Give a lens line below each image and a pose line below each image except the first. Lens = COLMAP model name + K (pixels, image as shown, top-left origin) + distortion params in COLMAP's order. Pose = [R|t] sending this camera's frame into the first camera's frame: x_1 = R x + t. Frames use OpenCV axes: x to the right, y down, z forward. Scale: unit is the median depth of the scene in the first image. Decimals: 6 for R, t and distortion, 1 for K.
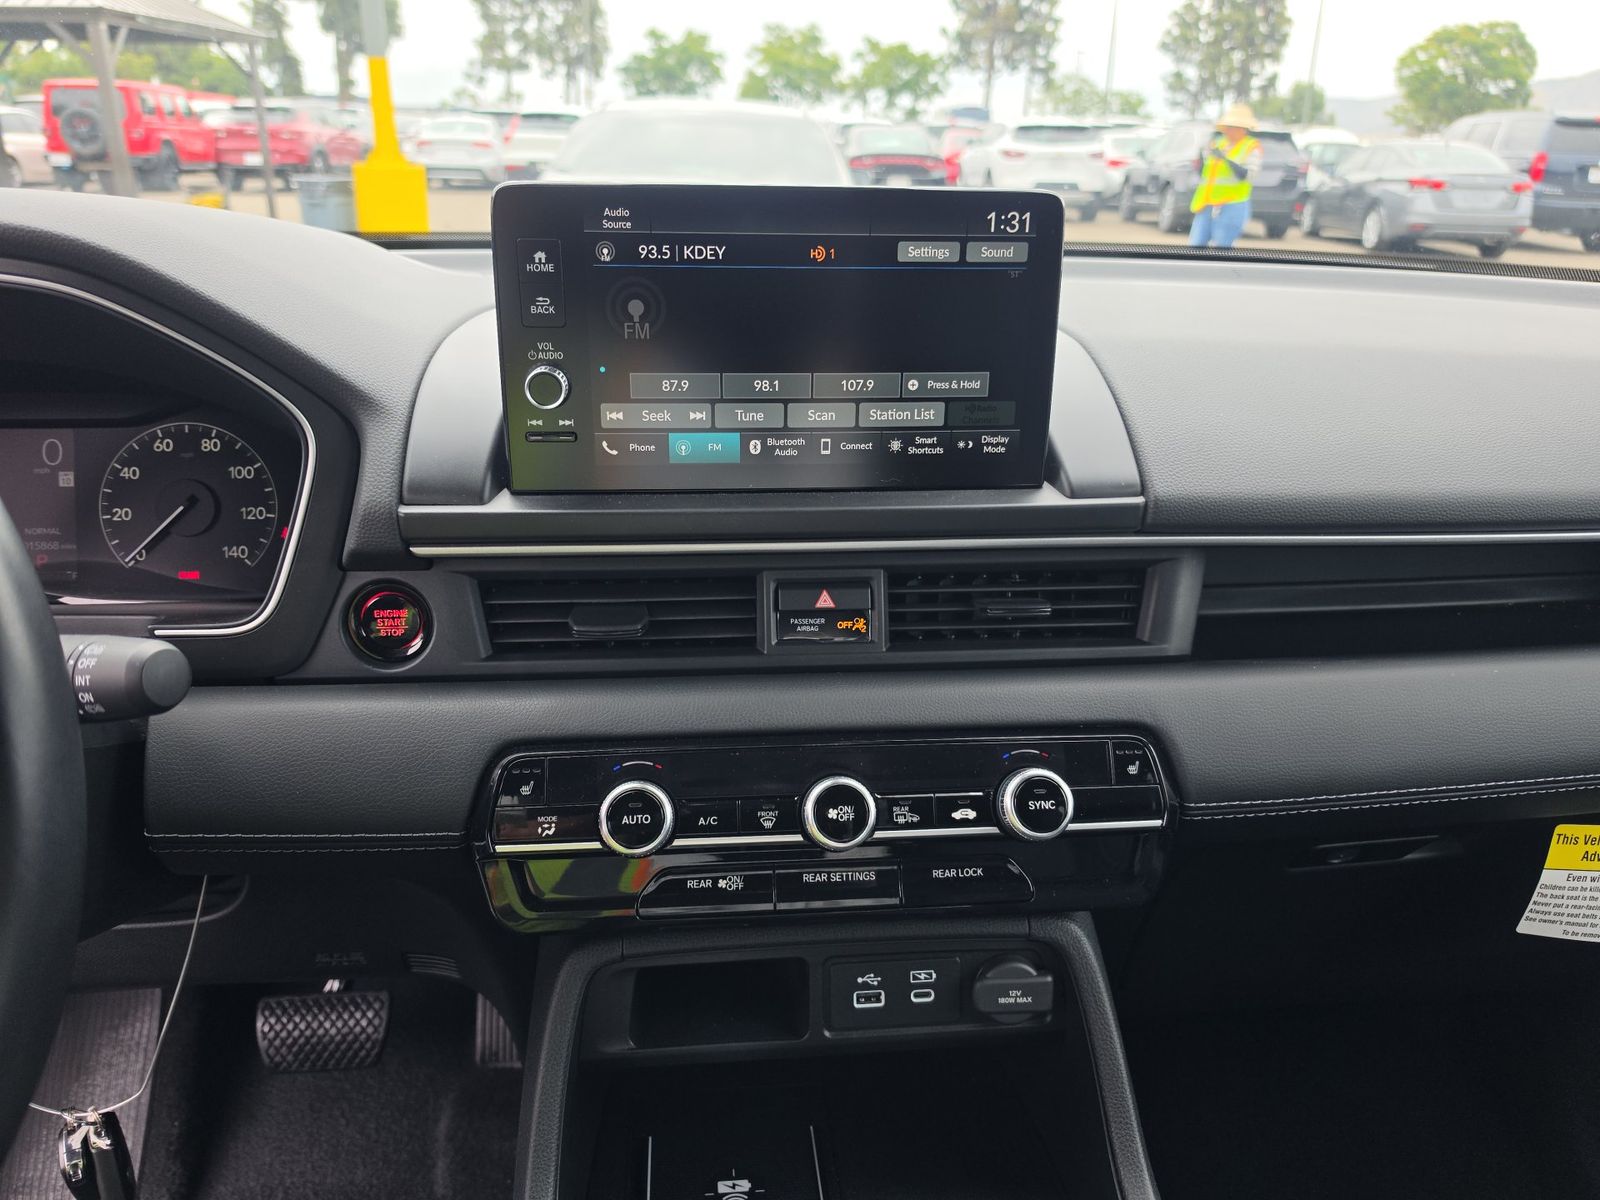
lens RADIAL K [[1141.4, 0, 814.2], [0, 1141.4, 602.1], [0, 0, 1]] dist [0.016539, -0.016143]
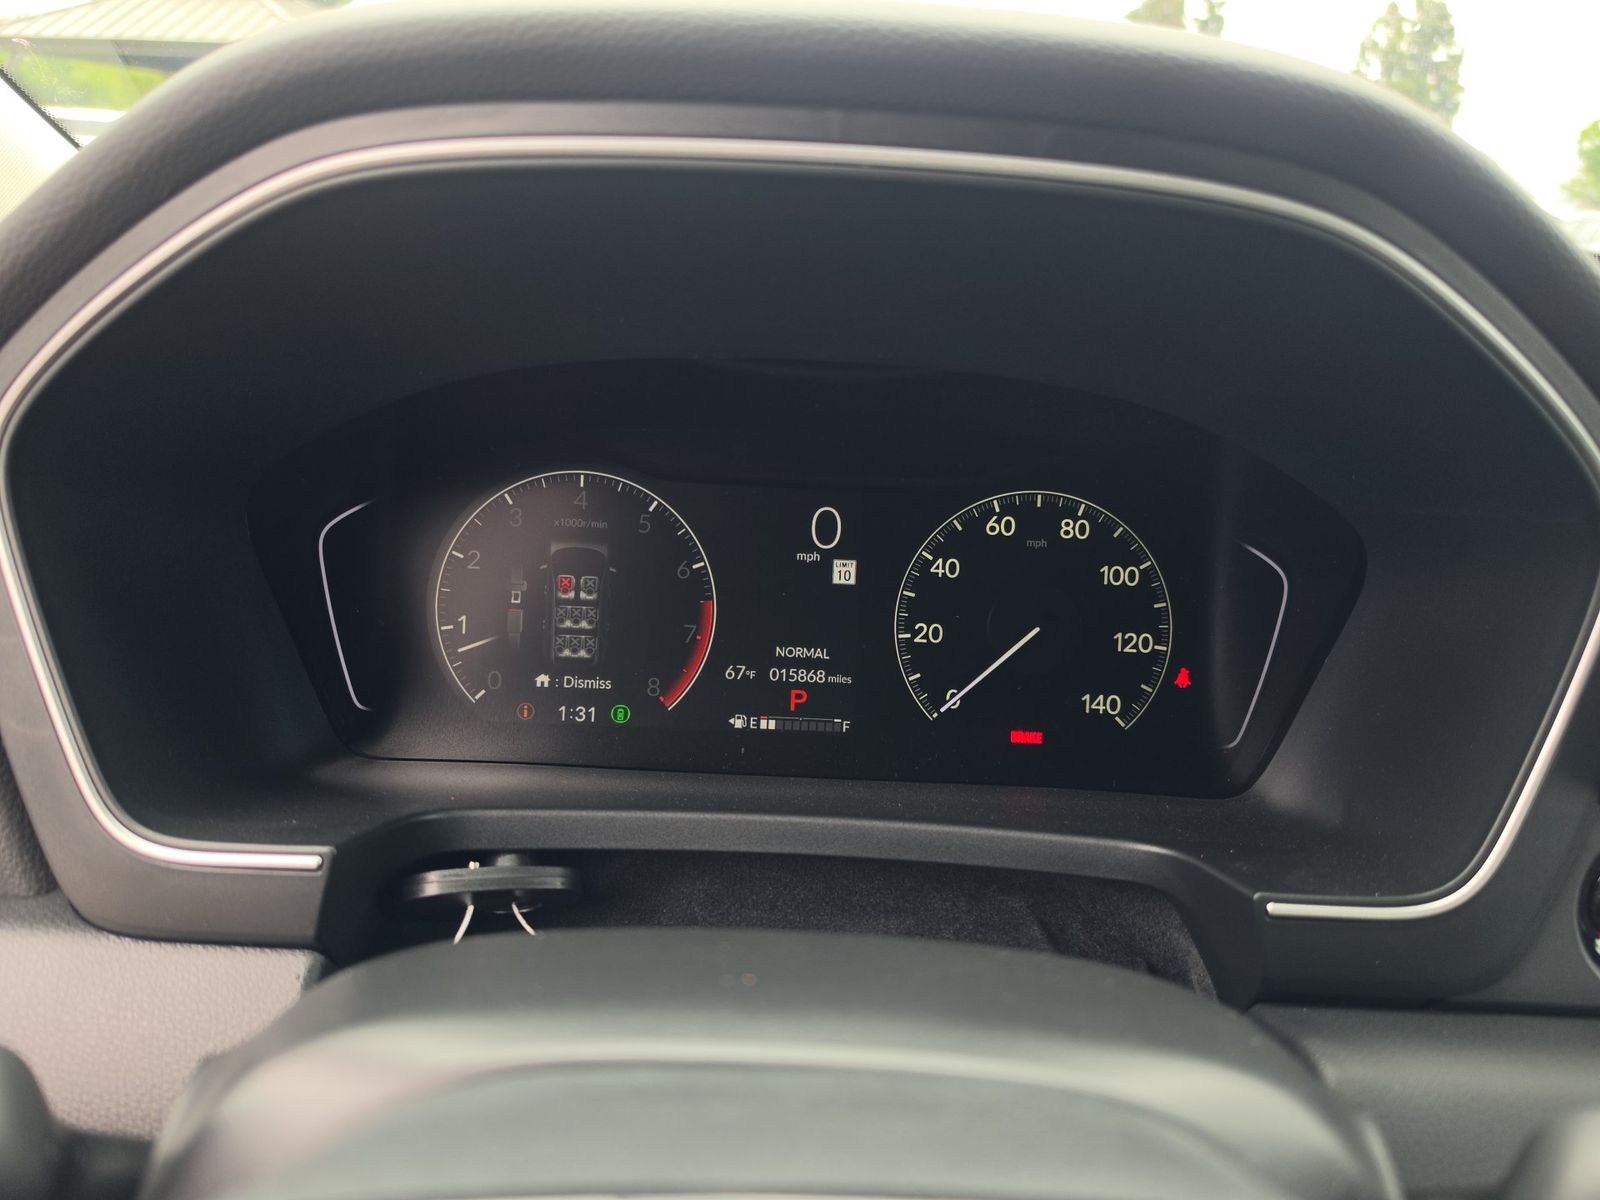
lens RADIAL K [[1141.4, 0, 791.5], [0, 1141.4, 597.2], [0, 0, 1]] dist [0.016539, -0.016143]
pose [[0.994417, 0.057784, -0.088291, -0.624566], [-0.062149, 0.996935, -0.047524, -0.062039], [0.085274, 0.052745, 0.994960, 0.378202]]
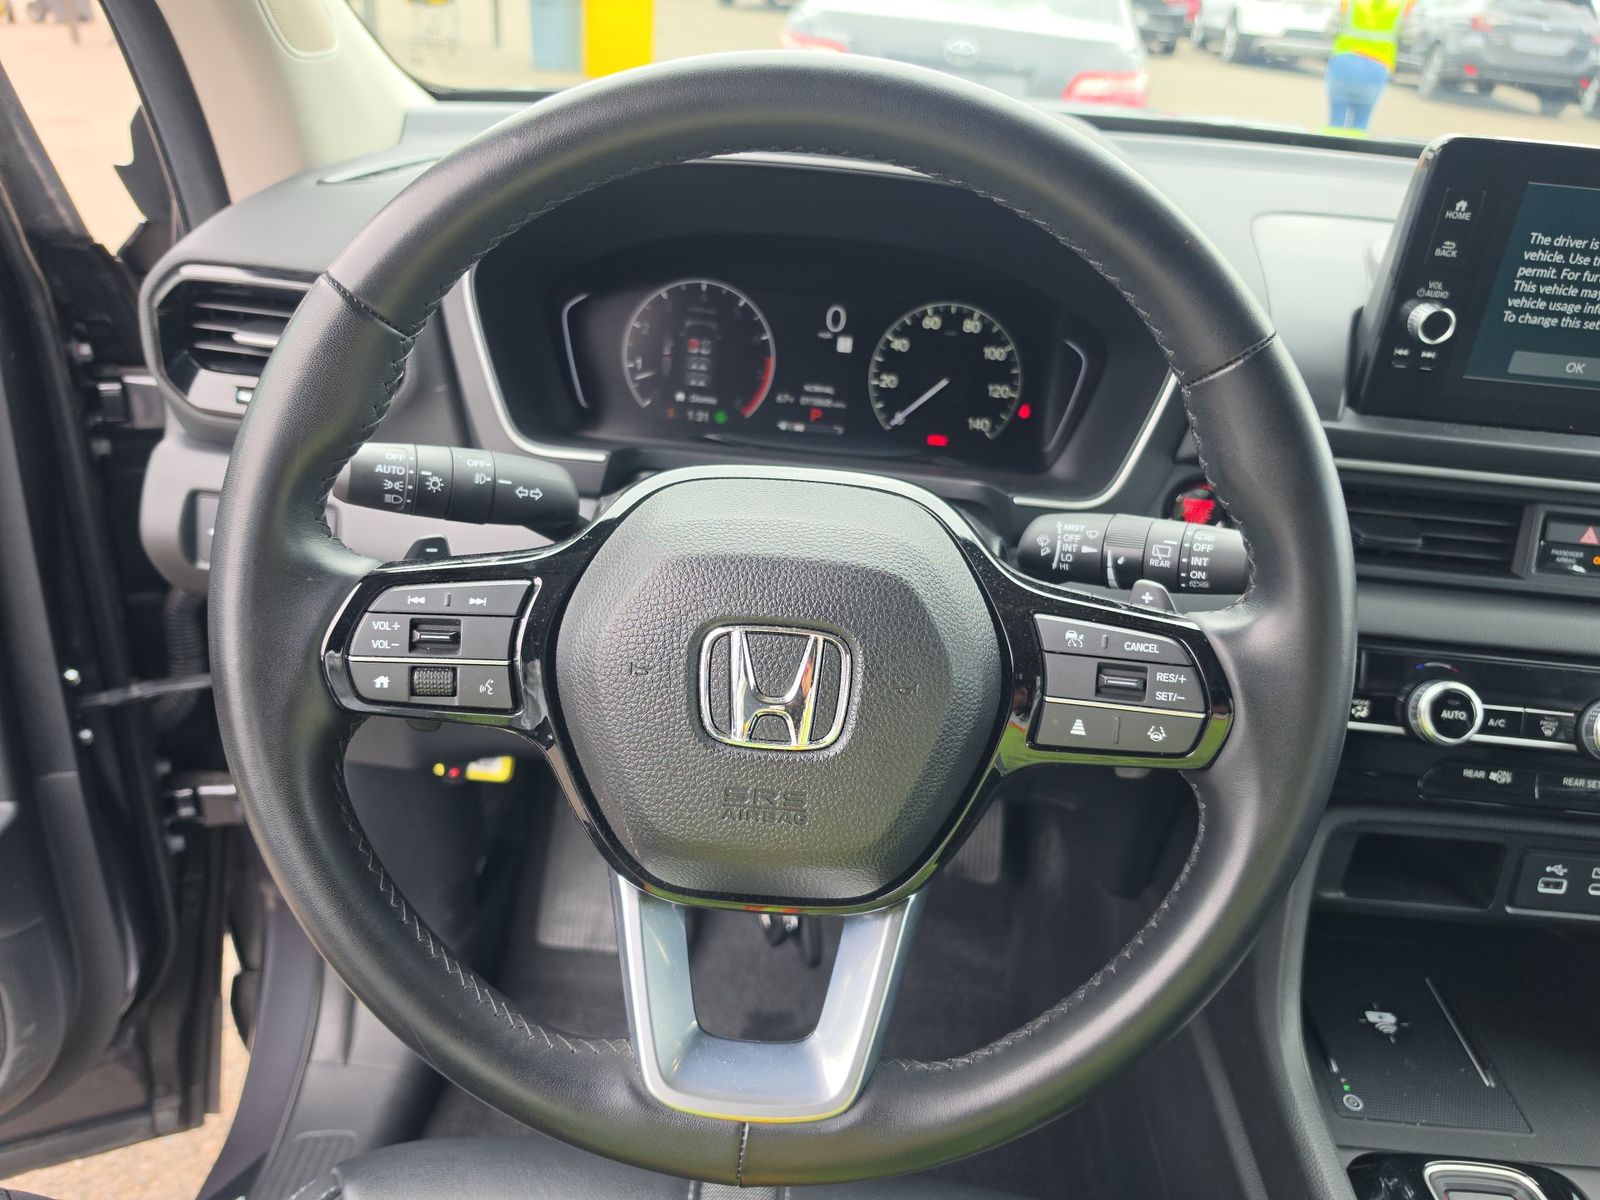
lens RADIAL K [[1141.4, 0, 792.2], [0, 1141.4, 607.0], [0, 0, 1]] dist [0.016539, -0.016143]
pose [[0.987705, 0.123156, -0.096287, -0.561580], [-0.108457, 0.983425, 0.145302, -0.010092], [0.112586, -0.133073, 0.984691, -0.159633]]
